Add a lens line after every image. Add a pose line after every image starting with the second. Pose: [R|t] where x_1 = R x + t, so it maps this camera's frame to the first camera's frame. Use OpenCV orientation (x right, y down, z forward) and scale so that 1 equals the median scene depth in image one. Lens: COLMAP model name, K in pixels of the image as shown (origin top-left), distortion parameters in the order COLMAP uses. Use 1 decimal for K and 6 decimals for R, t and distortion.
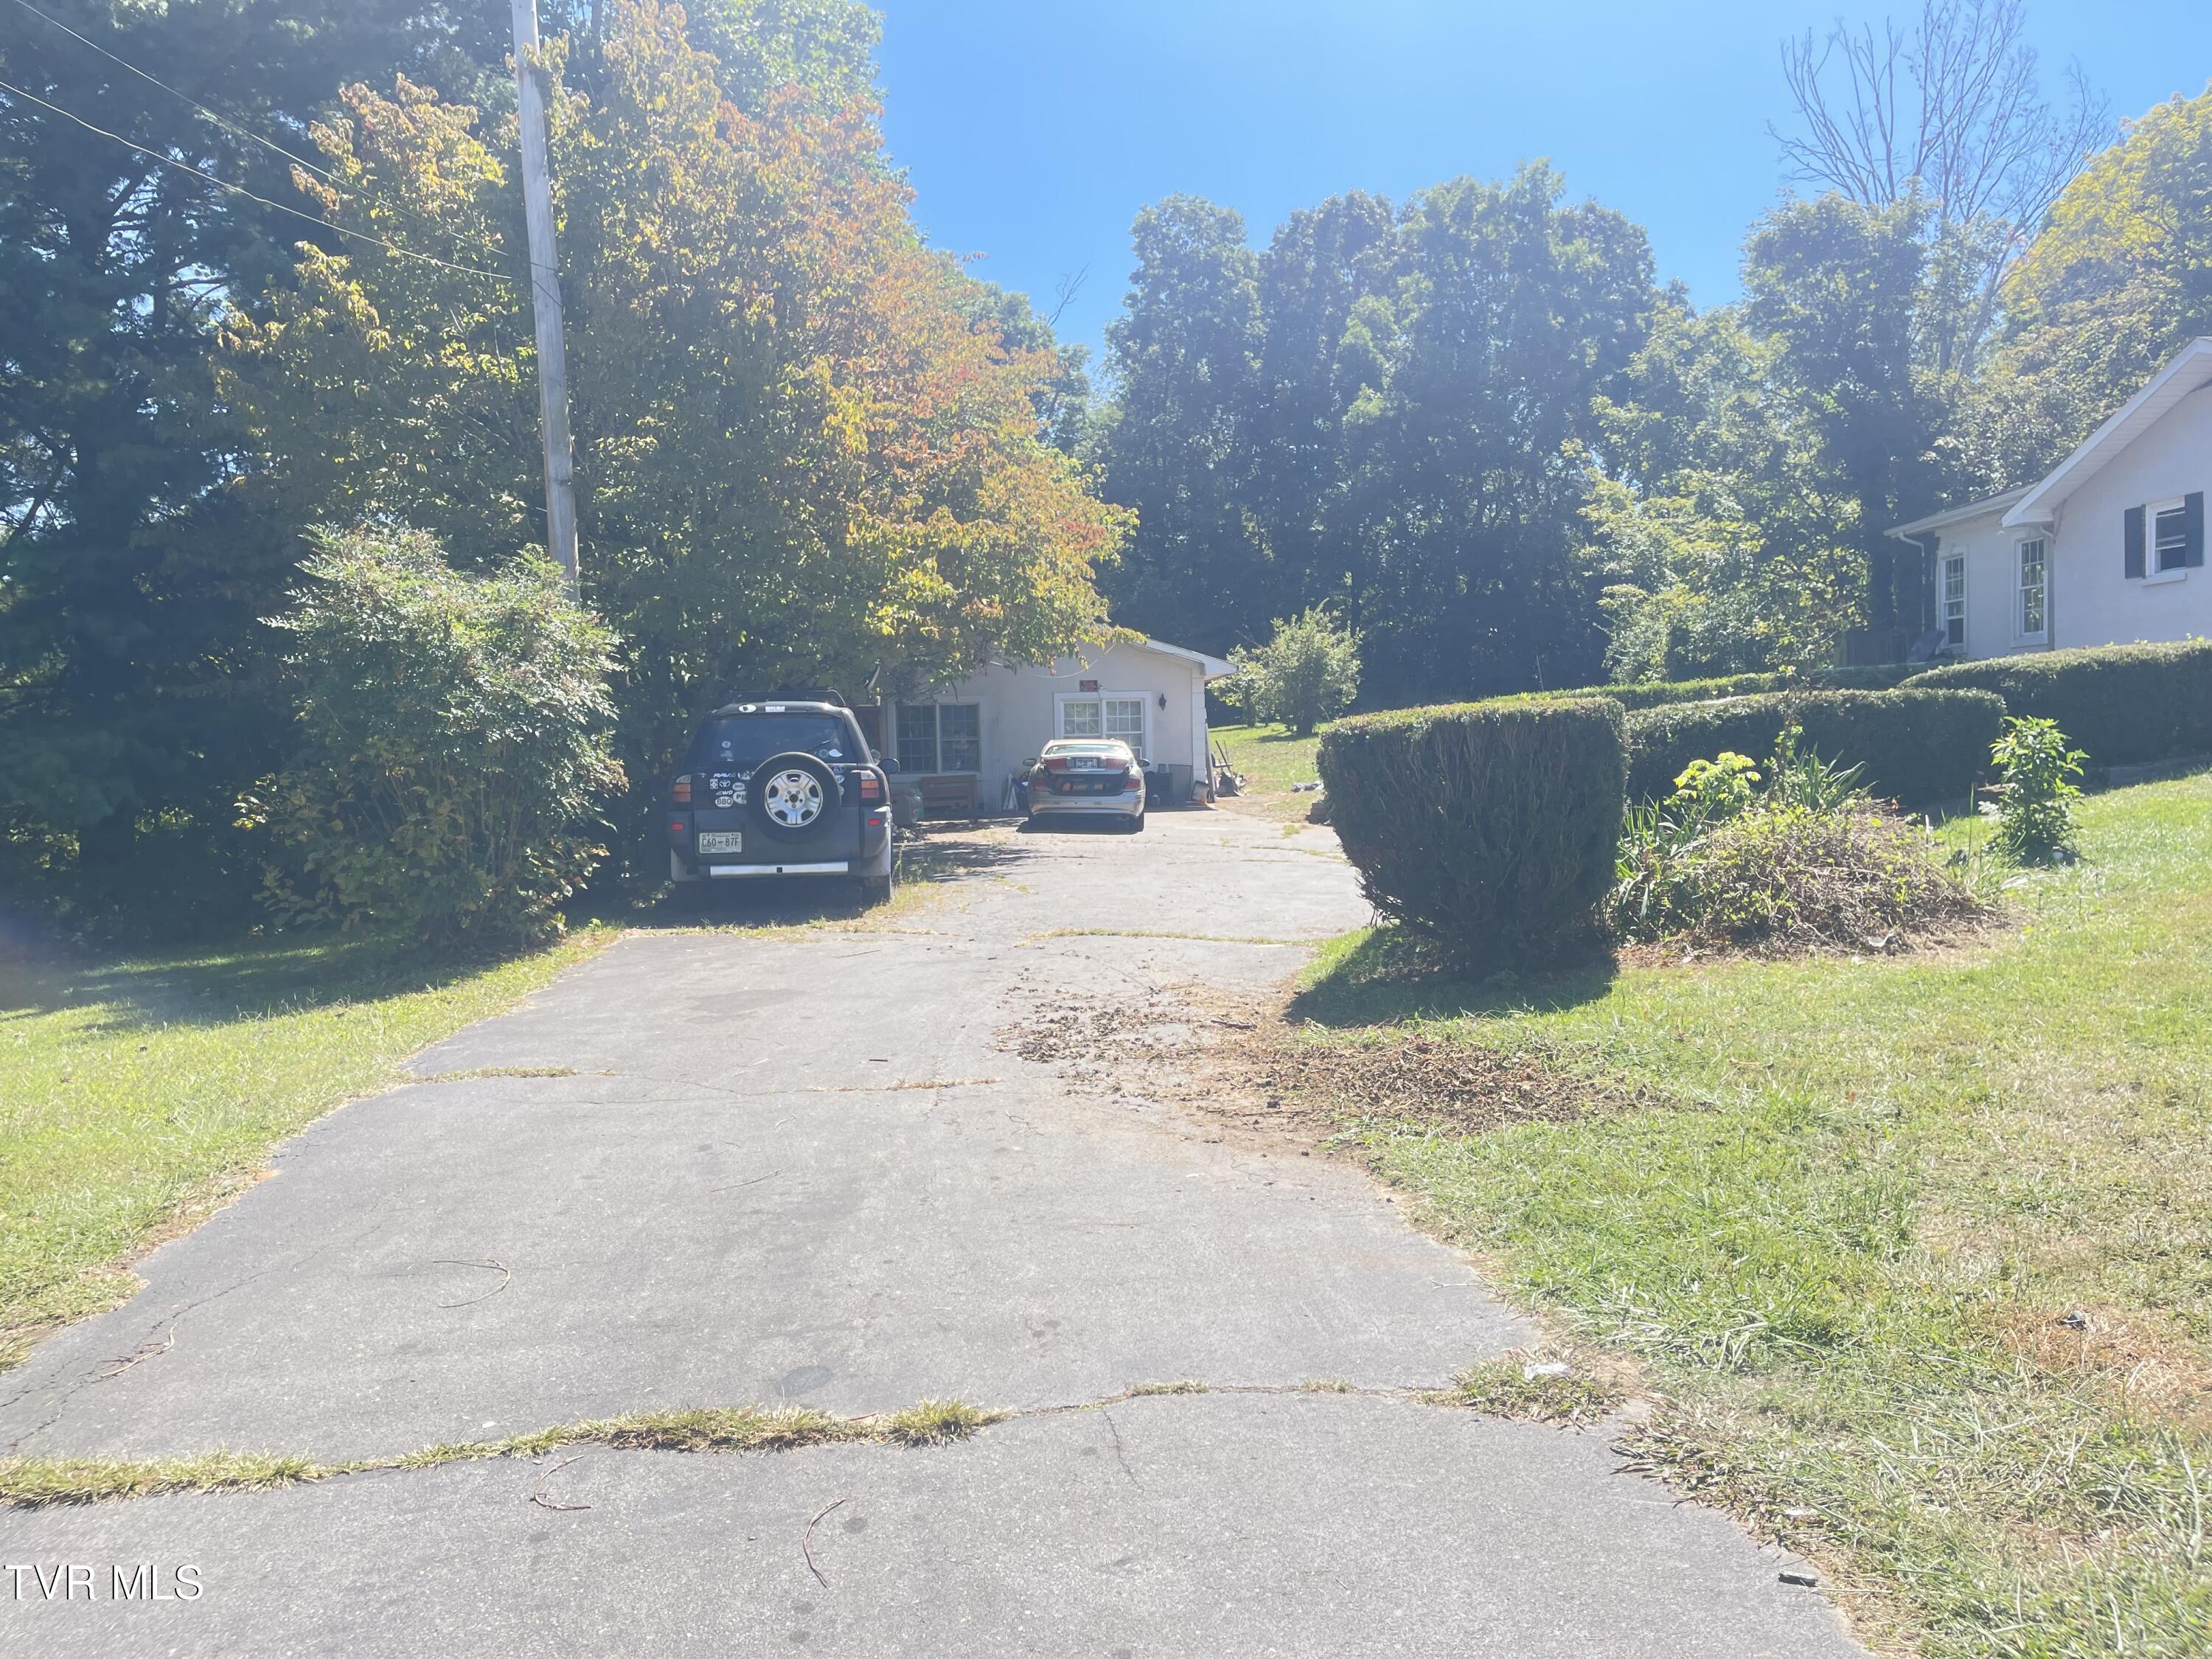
lens RADIAL K [[1623.0, 0, 1106.0], [0, 1623.0, 829.5], [0, 0, 1]] dist [0.038564, -0.068988]
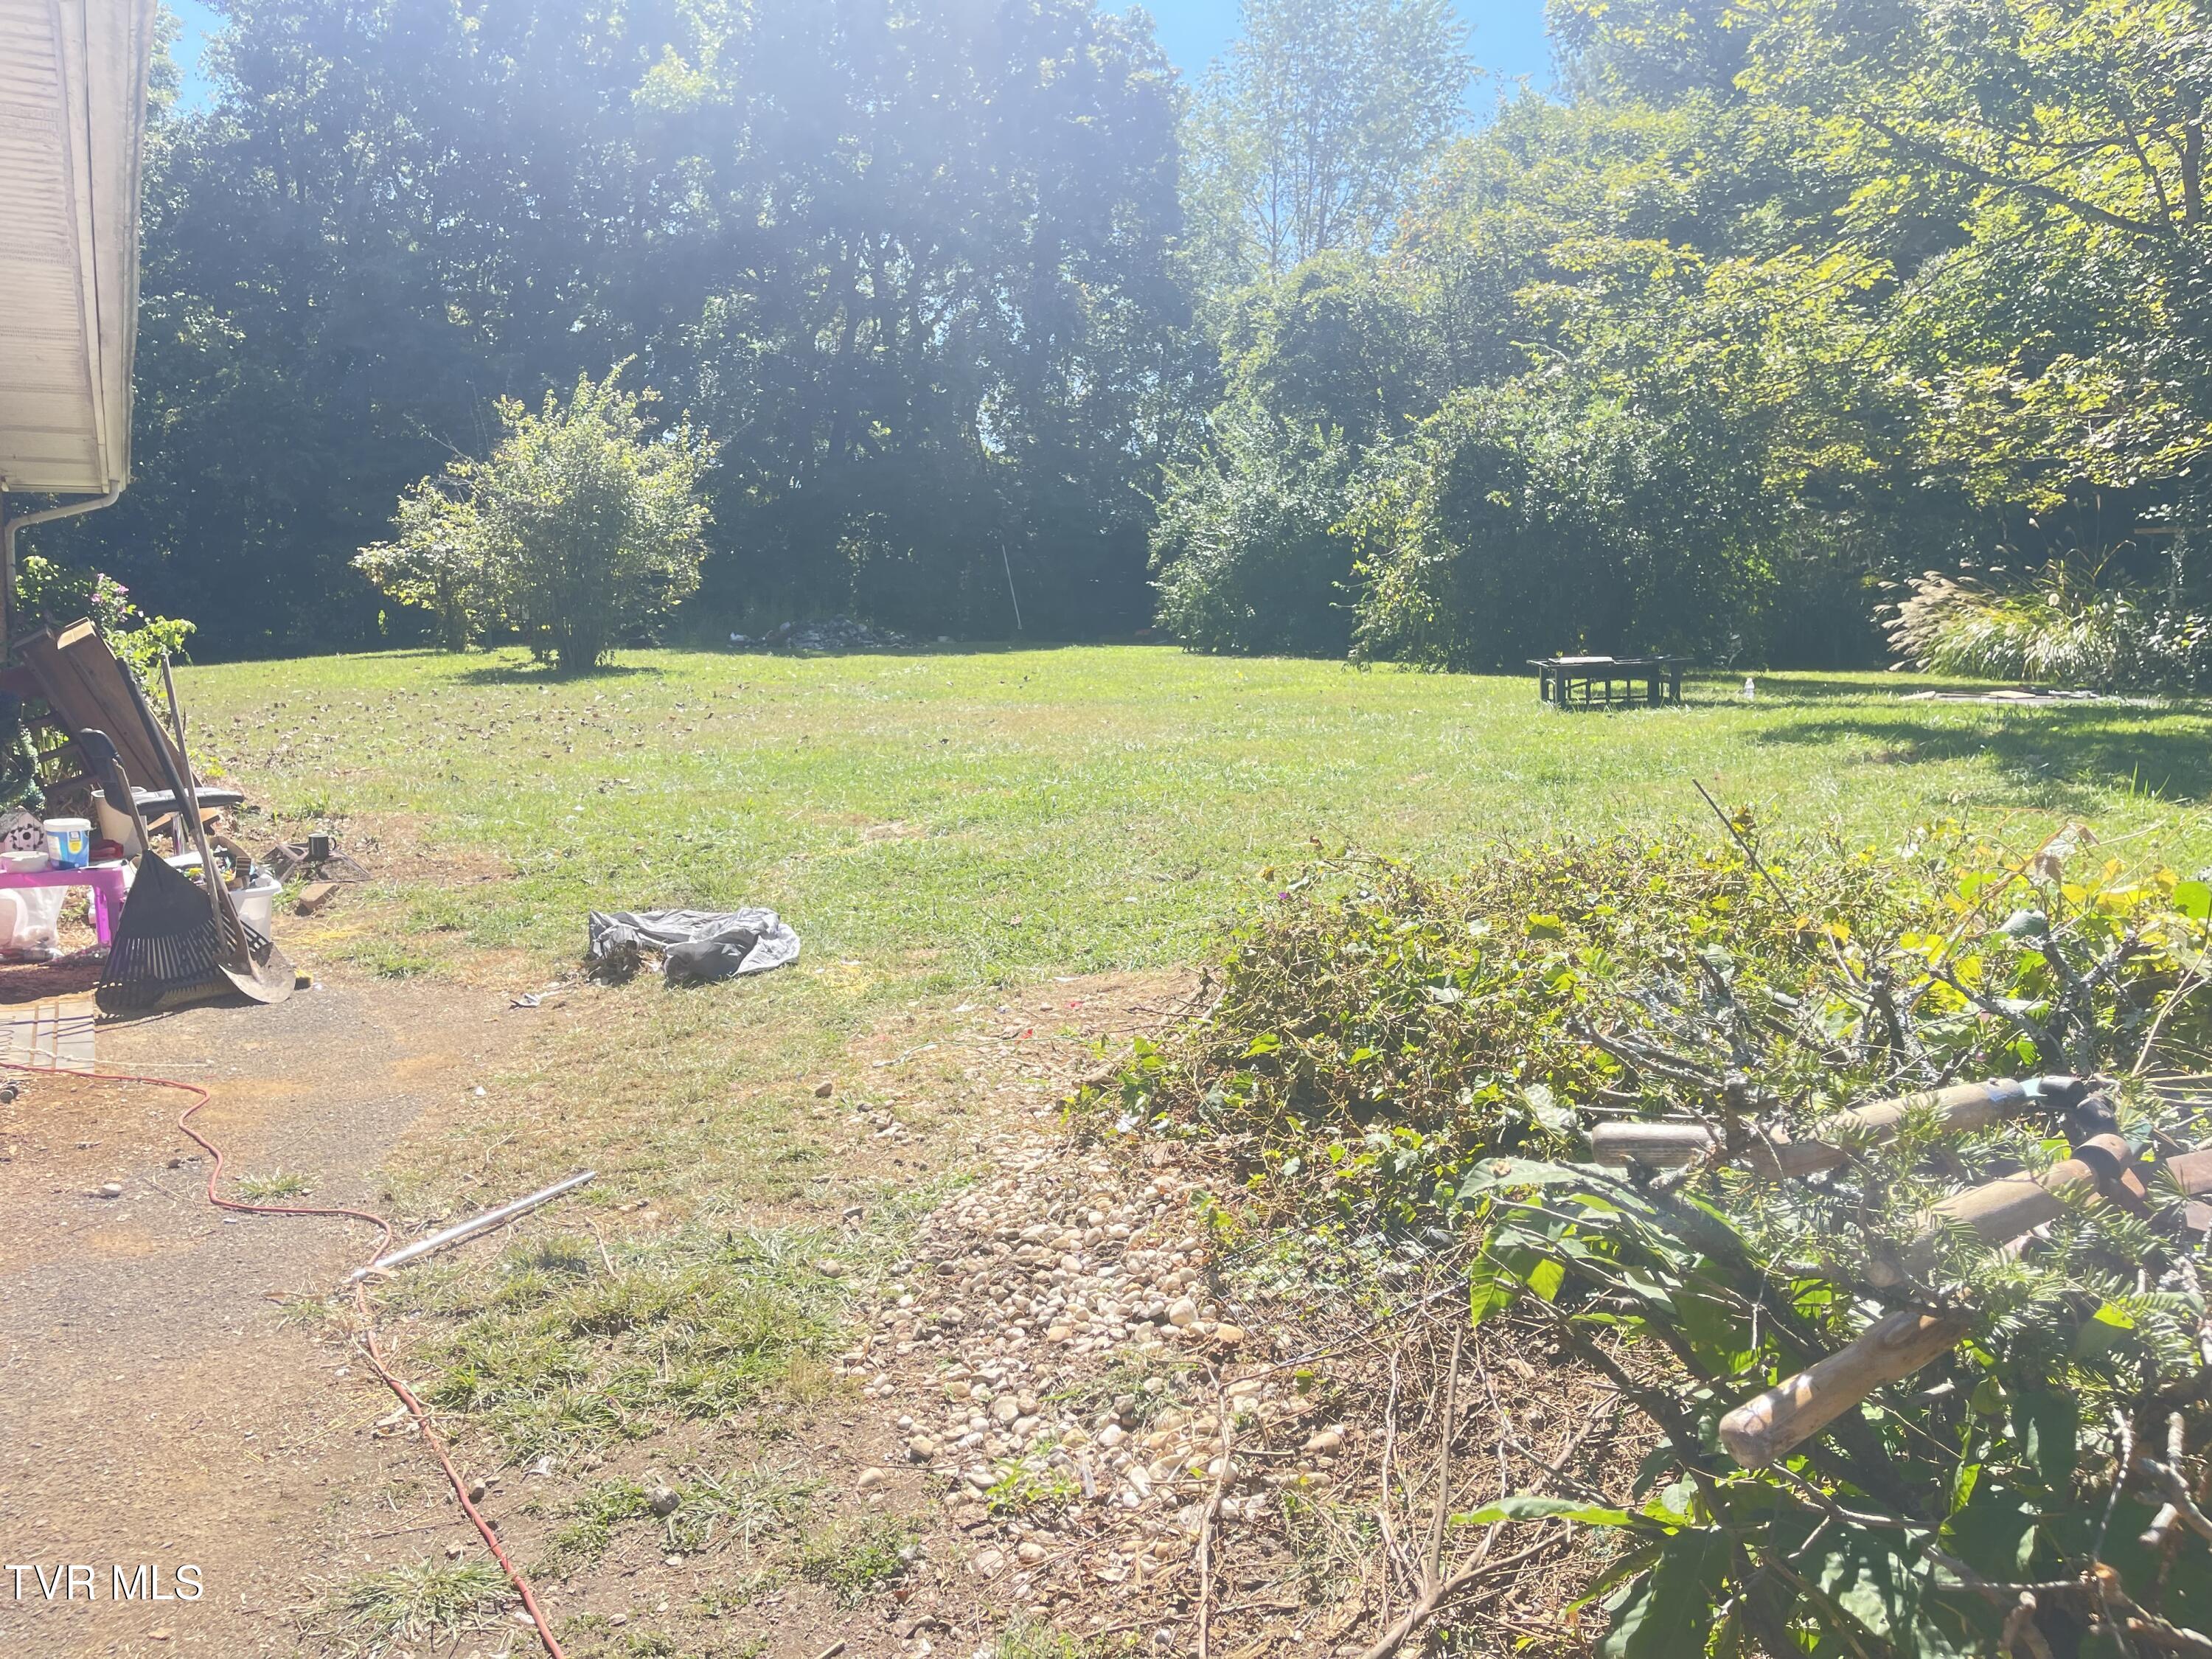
lens RADIAL K [[1623.0, 0, 1106.0], [0, 1623.0, 829.5], [0, 0, 1]] dist [0.038564, -0.068988]
pose [[0.900077, -0.016024, 0.435436, 0.057922], [0.002318, 0.999486, 0.031989, -0.028956], [-0.435725, -0.027783, 0.899651, 0.541040]]
